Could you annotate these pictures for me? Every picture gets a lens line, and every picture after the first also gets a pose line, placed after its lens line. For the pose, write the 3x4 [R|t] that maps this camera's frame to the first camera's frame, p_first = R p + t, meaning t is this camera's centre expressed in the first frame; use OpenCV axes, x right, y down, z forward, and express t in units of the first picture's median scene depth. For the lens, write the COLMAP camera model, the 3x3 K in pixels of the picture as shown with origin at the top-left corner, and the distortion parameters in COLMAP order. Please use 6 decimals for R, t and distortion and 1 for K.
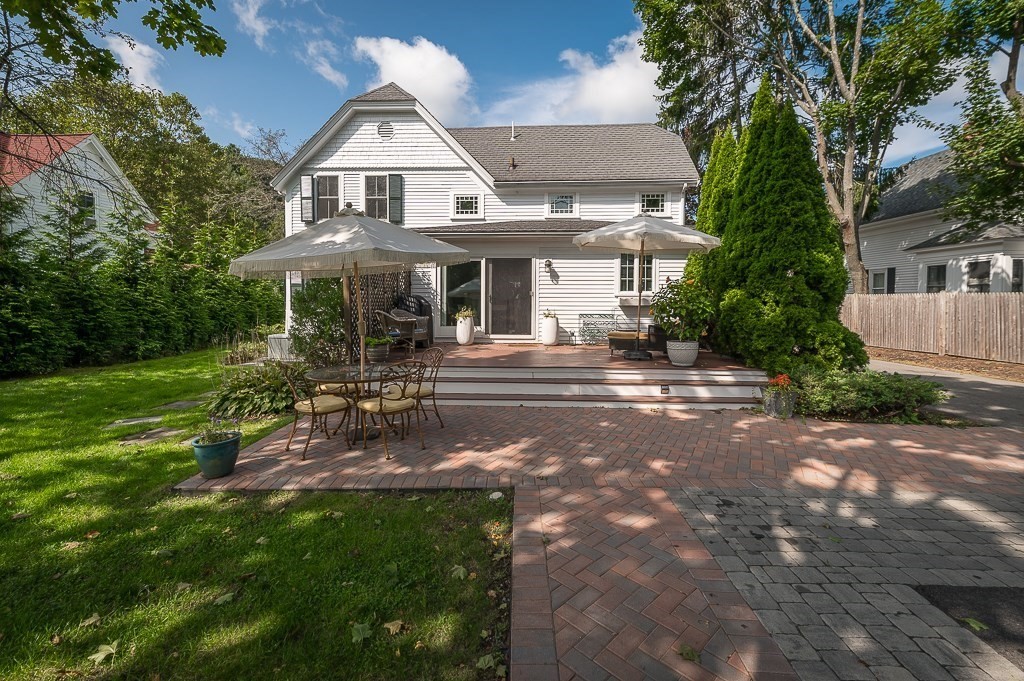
lens RADIAL K [[444.4, 0, 495.9], [0, 444.4, 296.5], [0, 0, 1]] dist [0.012125, 0.000244]
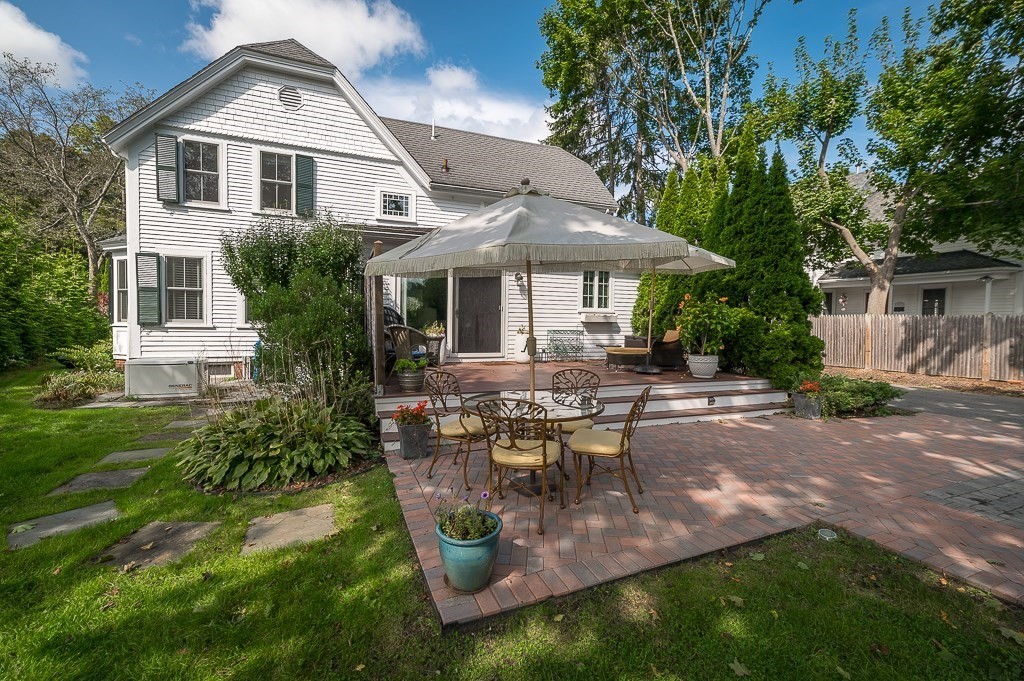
lens RADIAL K [[444.4, 0, 541.7], [0, 444.4, 320.5], [0, 0, 1]] dist [0.012125, 0.000244]
pose [[0.908783, 0.008685, 0.417179, -0.174519], [-0.015694, 0.999787, 0.013375, 0.004171], [-0.416974, -0.018702, 0.908726, 0.089860]]
